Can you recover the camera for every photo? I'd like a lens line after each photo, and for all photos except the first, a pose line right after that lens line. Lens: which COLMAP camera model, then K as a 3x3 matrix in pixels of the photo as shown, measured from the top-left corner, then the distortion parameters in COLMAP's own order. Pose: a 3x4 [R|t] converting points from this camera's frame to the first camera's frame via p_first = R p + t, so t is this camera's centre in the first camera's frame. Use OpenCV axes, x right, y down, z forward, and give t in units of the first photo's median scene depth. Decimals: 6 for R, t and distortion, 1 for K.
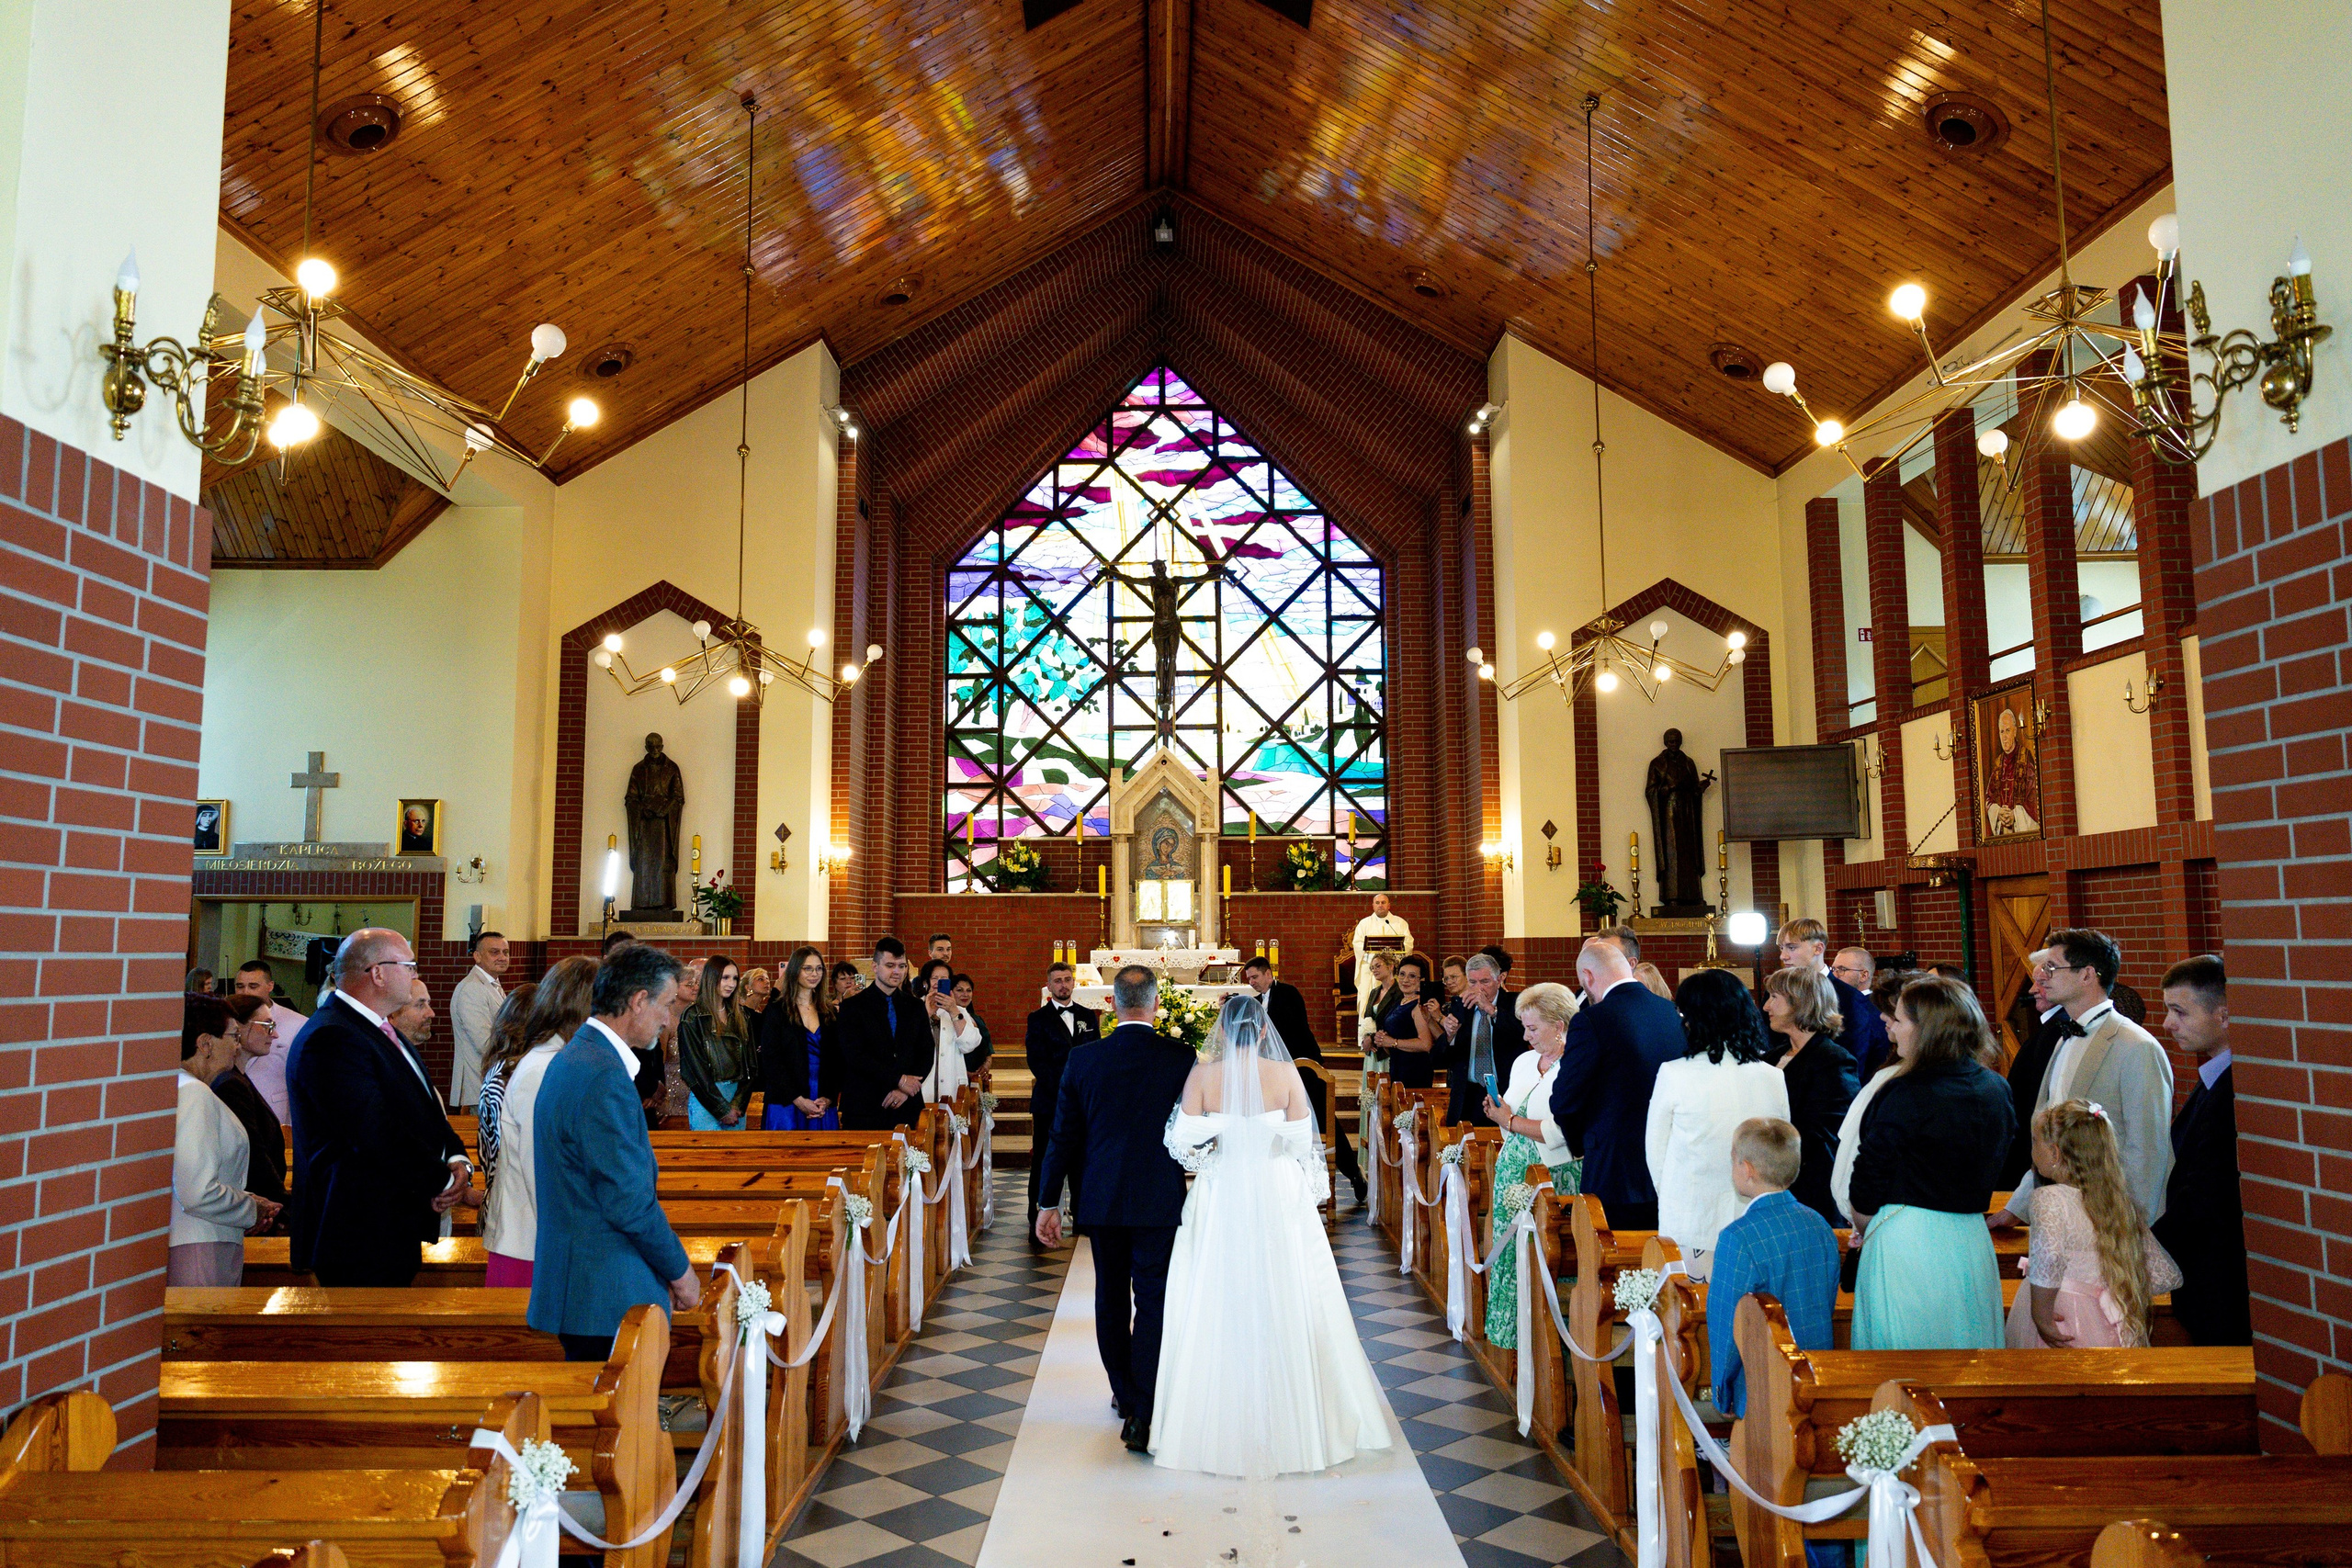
lens RADIAL K [[1612.6, 0, 1198.5], [0, 1612.6, 762.2], [0, 0, 1]] dist [-0.054884, -0.001294]
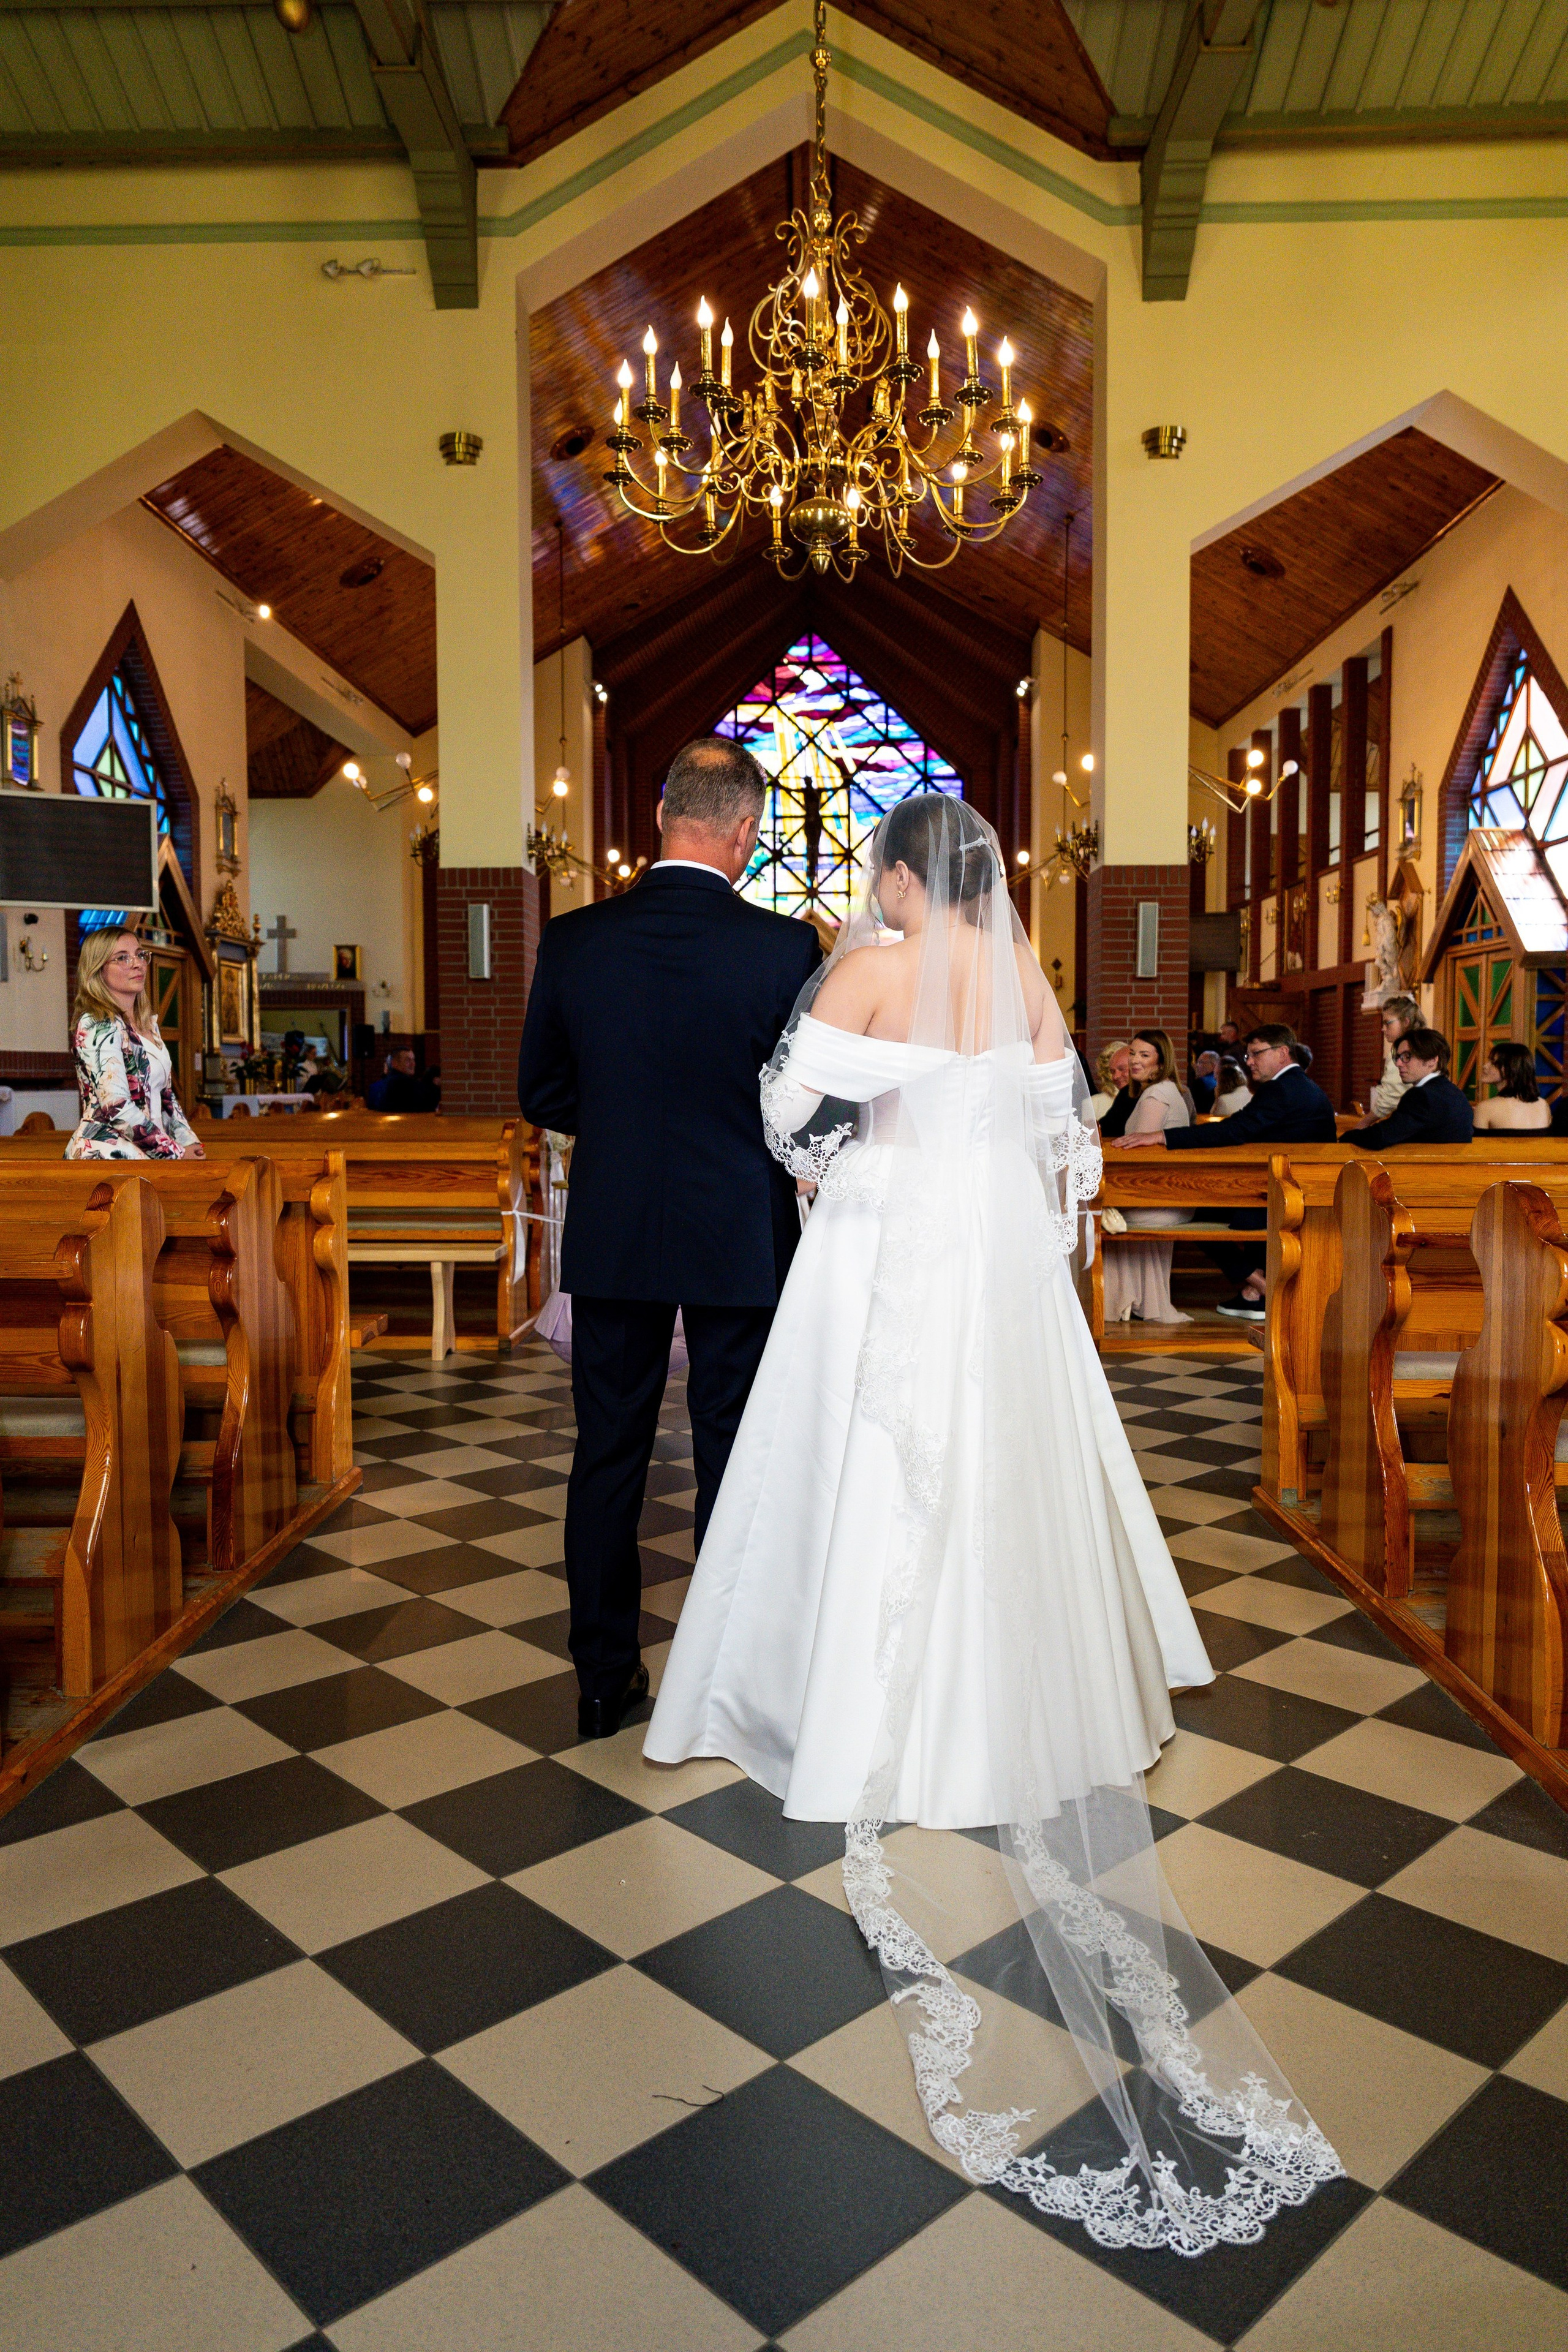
lens RADIAL K [[1612.8, 0, 786.4], [0, 1612.8, 1186.7], [0, 0, 1]] dist [-0.054884, -0.001294]
pose [[0.999113, 0.007566, -0.041424, 0.019022], [0.000042, 0.983547, 0.180652, -0.023422], [0.042109, -0.180493, 0.982674, -0.493000]]
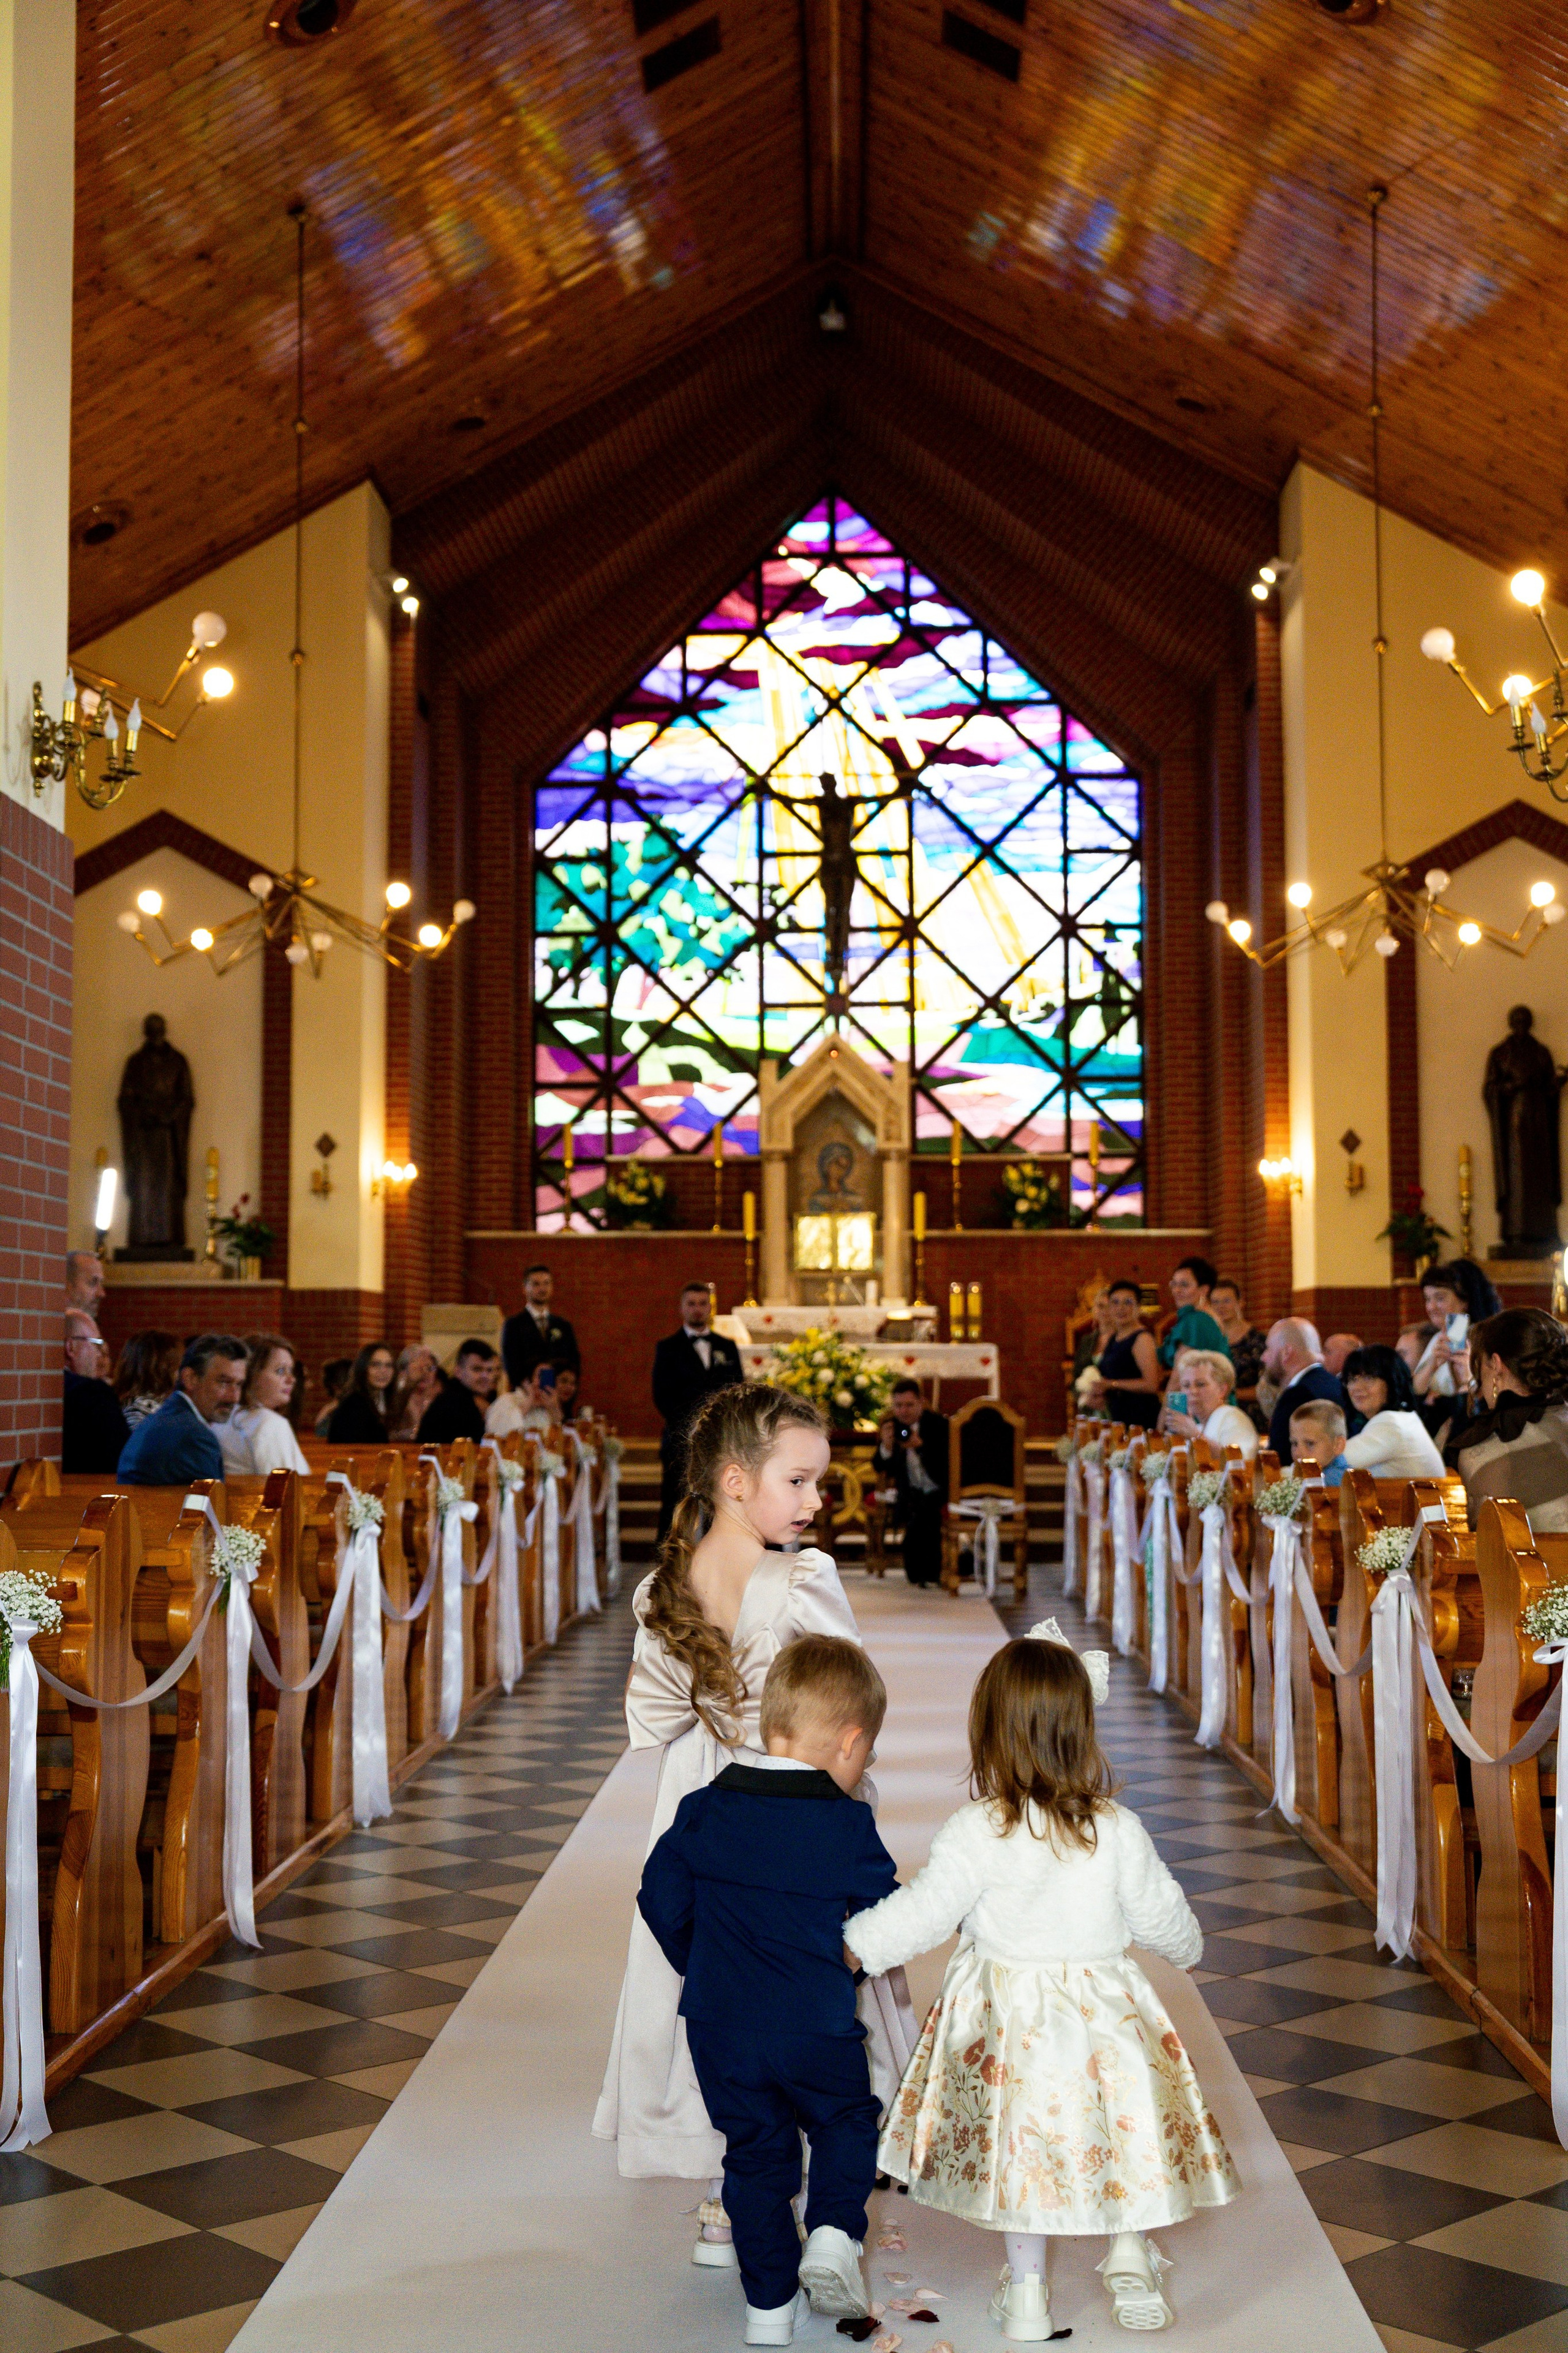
lens RADIAL K [[2731.3, 0, 788.6], [0, 2731.3, 1180.9], [0, 0, 1]] dist [-0.057078, 0.000000]
pose [[0.998946, 0.001044, -0.045893, 0.014368], [0.000913, 0.999091, 0.042609, 0.005313], [0.045896, -0.042606, 0.998037, -0.226892]]
